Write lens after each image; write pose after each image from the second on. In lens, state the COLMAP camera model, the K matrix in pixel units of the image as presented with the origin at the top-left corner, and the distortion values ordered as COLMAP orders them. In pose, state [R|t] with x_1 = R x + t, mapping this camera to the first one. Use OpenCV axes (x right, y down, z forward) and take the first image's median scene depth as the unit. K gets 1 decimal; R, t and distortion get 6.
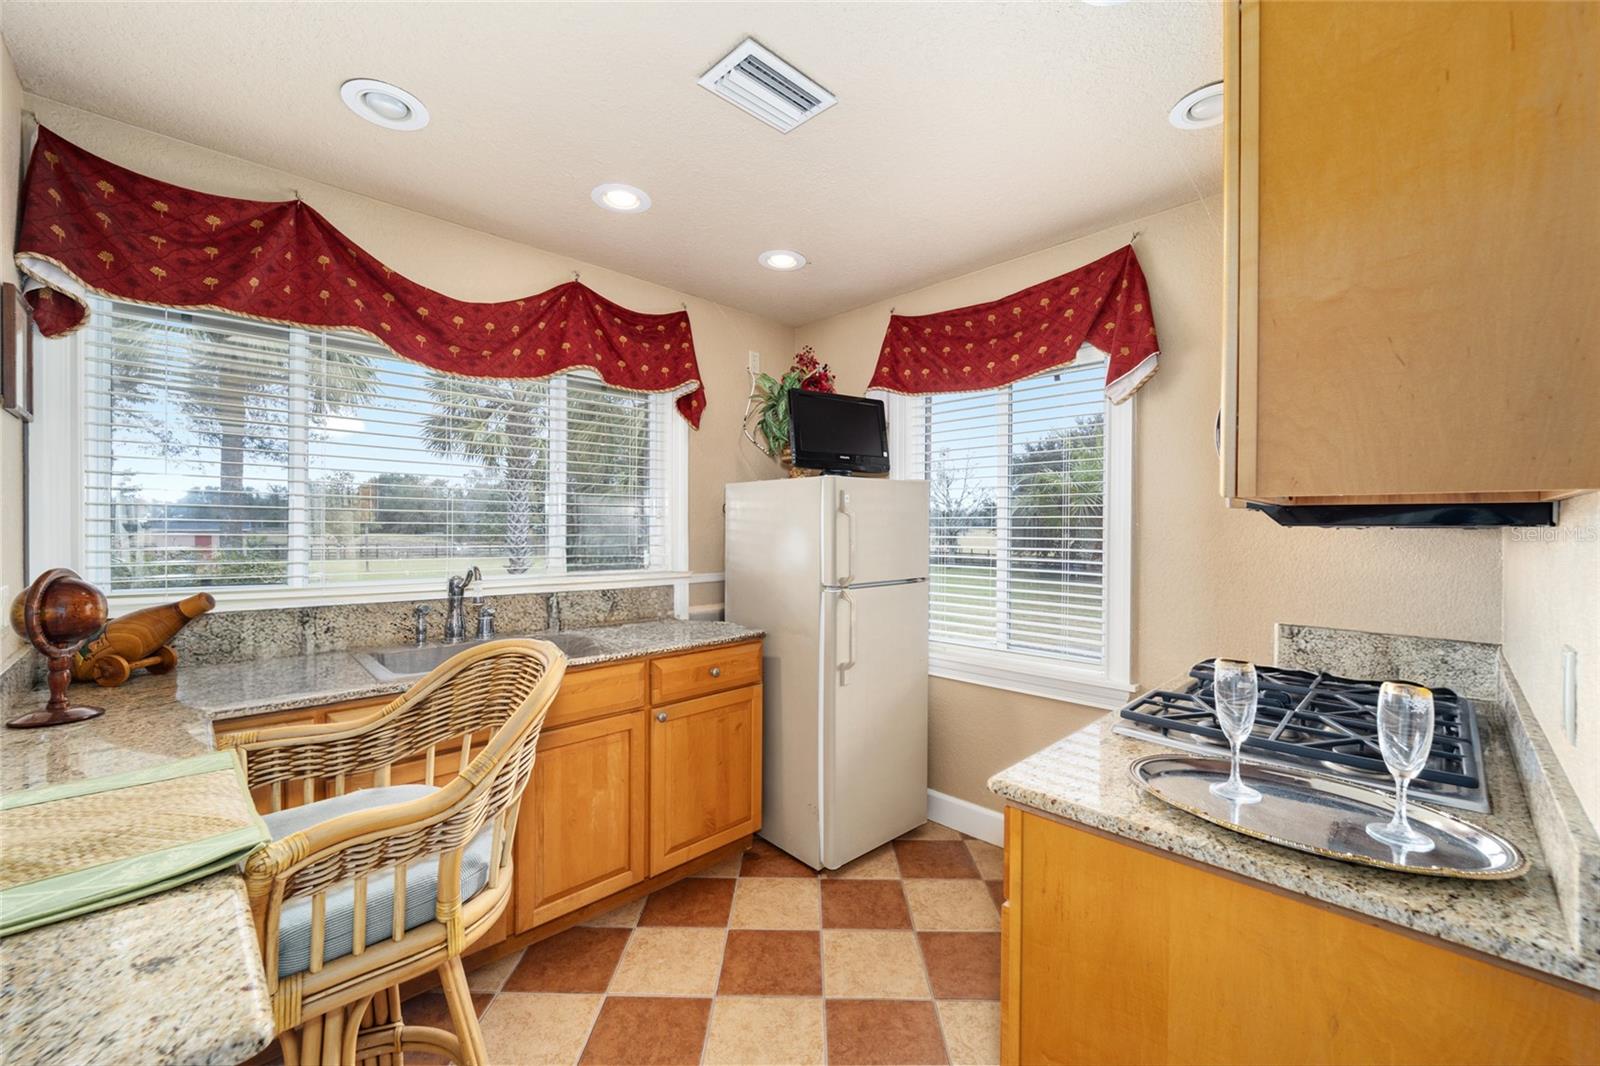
lens RADIAL K [[647.3, 0, 800.7], [0, 647.3, 533.7], [0, 0, 1]] dist [-0.002848, -0.000522]
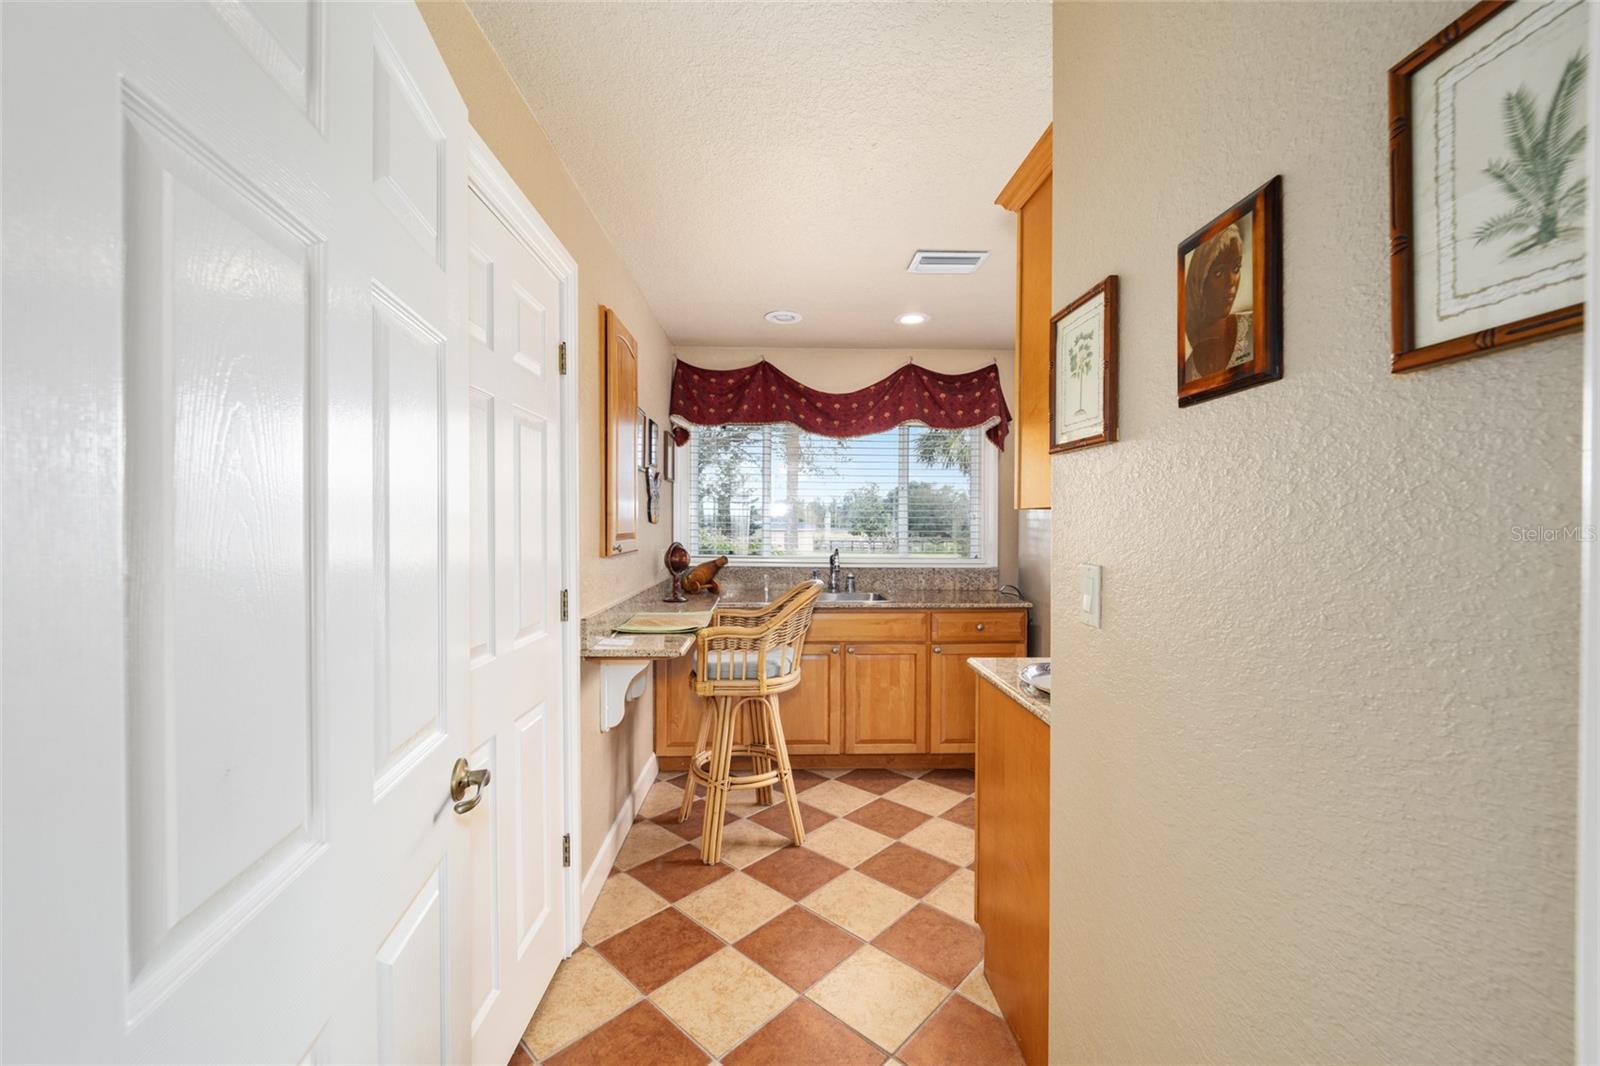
lens RADIAL K [[647.3, 0, 797.9], [0, 647.3, 530.9], [0, 0, 1]] dist [-0.002848, -0.000522]
pose [[0.740528, 0.002034, -0.672023, 0.585524], [-0.005325, 0.999982, -0.002841, 0.008696], [0.672005, 0.005683, 0.740525, -0.363344]]
